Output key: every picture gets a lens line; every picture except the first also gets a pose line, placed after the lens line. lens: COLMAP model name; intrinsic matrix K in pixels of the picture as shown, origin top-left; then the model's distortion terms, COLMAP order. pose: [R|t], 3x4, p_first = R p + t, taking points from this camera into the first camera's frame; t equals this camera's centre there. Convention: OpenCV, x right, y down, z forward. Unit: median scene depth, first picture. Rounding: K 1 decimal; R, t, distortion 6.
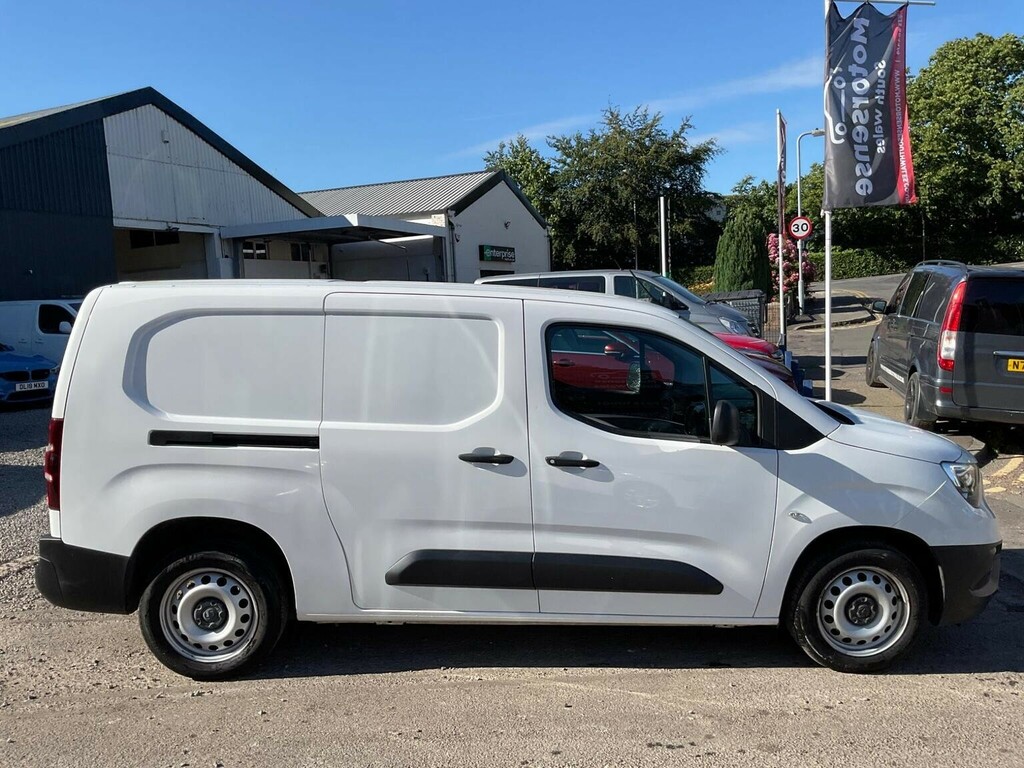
lens RADIAL K [[752.1, 0, 502.1], [0, 752.1, 389.4], [0, 0, 1]] dist [0.002237, -0.002408]
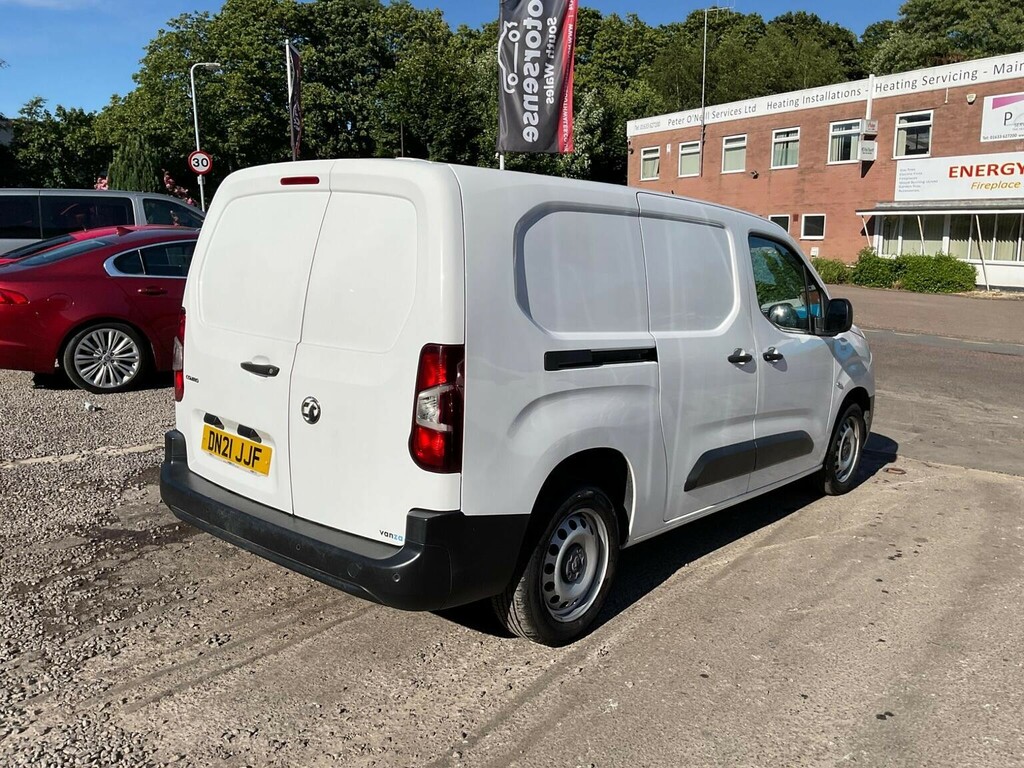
lens RADIAL K [[752.1, 0, 502.1], [0, 752.1, 389.4], [0, 0, 1]] dist [0.002237, -0.002408]
pose [[0.738254, -0.103577, 0.666523, -0.989144], [0.048959, 0.993762, 0.100201, 0.010713], [-0.672743, -0.041341, 0.738720, 0.426256]]
